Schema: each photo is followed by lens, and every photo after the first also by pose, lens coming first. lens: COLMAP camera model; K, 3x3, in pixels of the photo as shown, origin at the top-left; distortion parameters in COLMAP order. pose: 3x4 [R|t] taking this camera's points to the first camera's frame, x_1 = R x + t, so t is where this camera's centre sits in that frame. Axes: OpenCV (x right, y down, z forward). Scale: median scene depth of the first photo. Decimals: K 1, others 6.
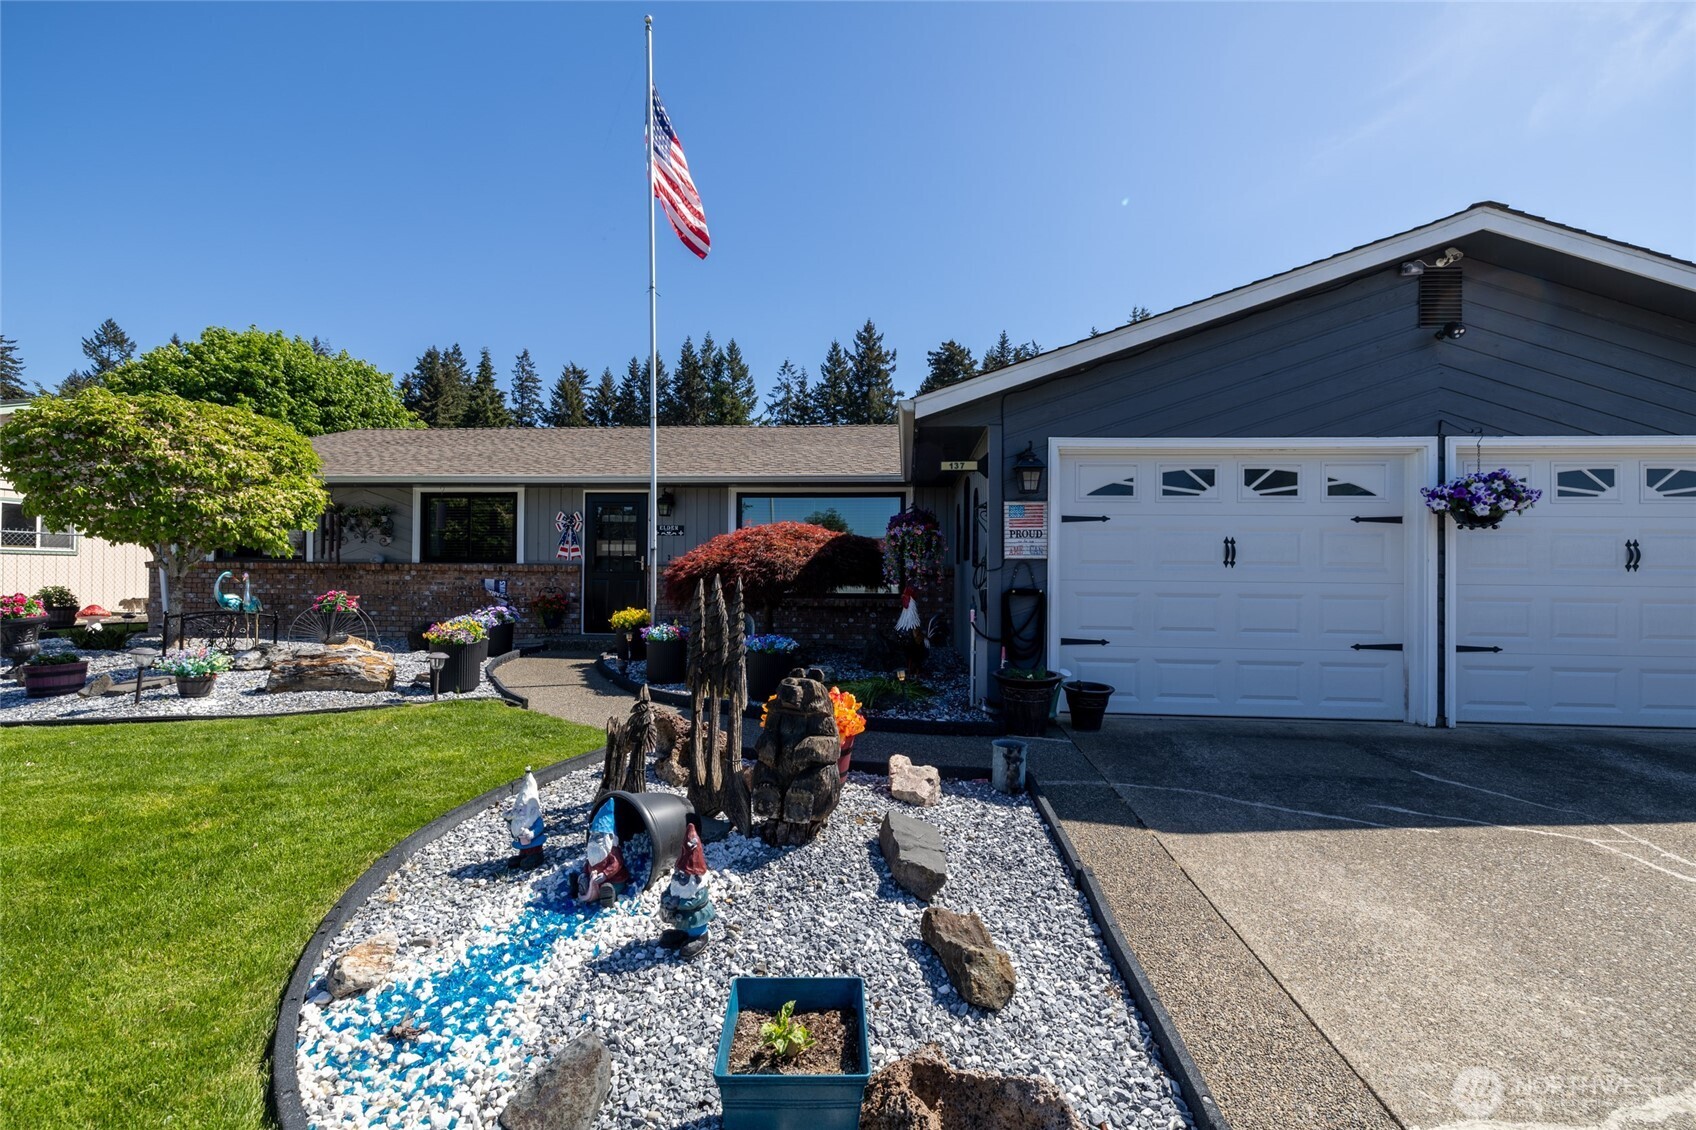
lens RADIAL K [[706.0, 0, 844.3], [0, 706.0, 568.1], [0, 0, 1]] dist [-0.004253, 0.001904]
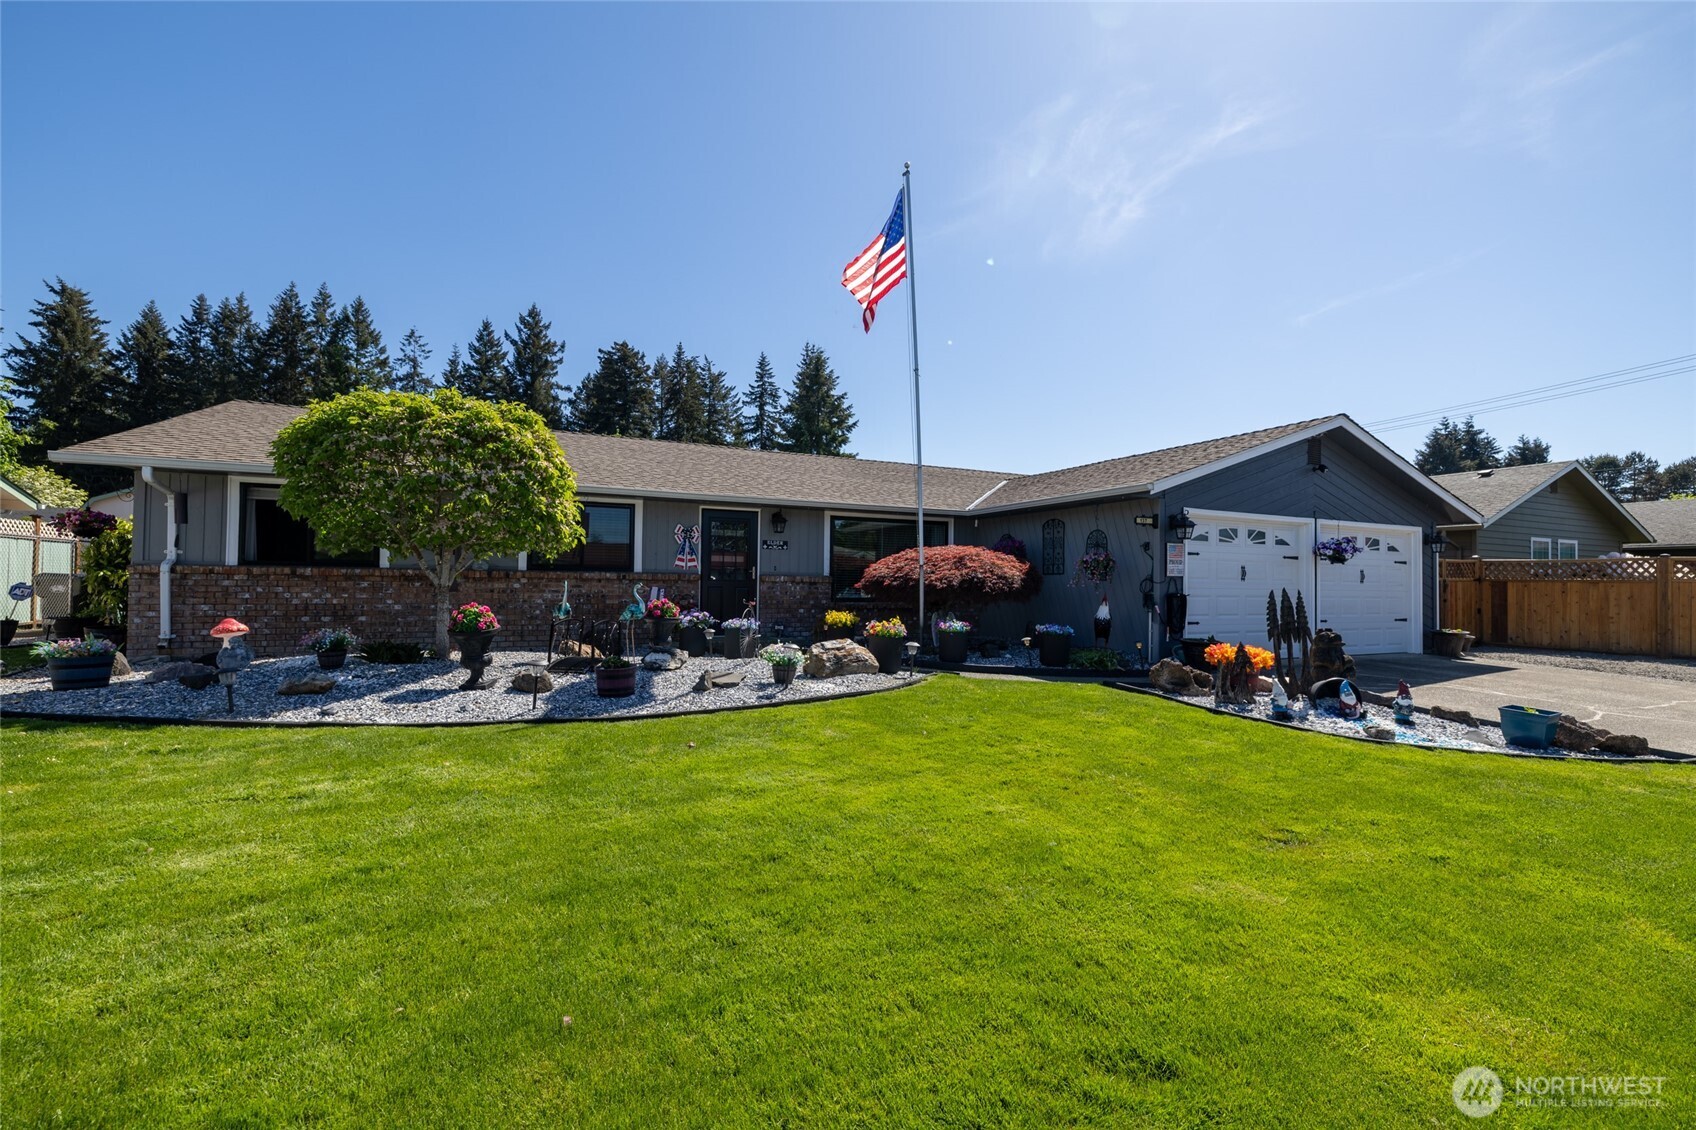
lens RADIAL K [[706.0, 0, 850.3], [0, 706.0, 561.9], [0, 0, 1]] dist [-0.004253, 0.001904]
pose [[0.871037, 0.016797, 0.490930, -0.698223], [-0.008439, 0.999779, -0.019236, -0.004266], [-0.491145, 0.012612, 0.870987, -0.066295]]
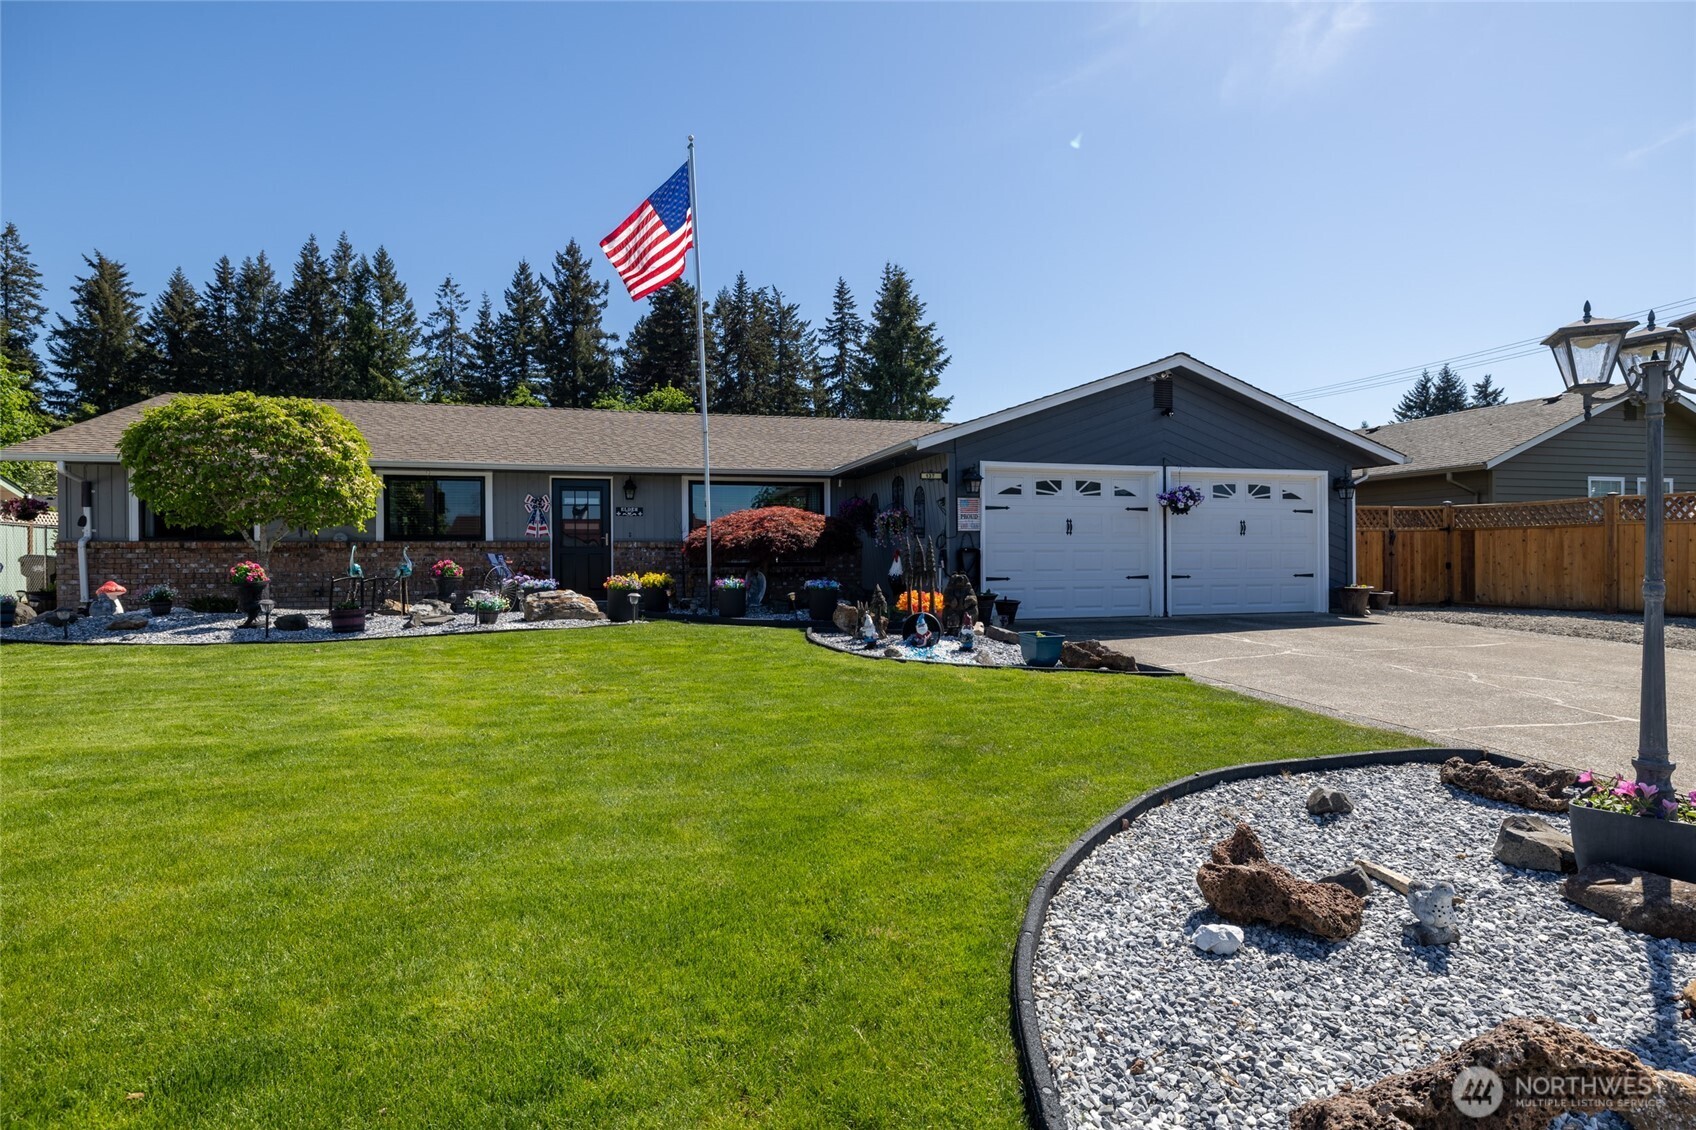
lens RADIAL K [[887.9, 0, 844.4], [0, 887.9, 566.0], [0, 0, 1]] dist [0.002898, -0.004490]
pose [[0.937372, -0.017300, 0.347899, -0.422802], [0.013005, 0.999808, 0.014676, 0.019794], [-0.348086, -0.009233, 0.937417, -0.501088]]
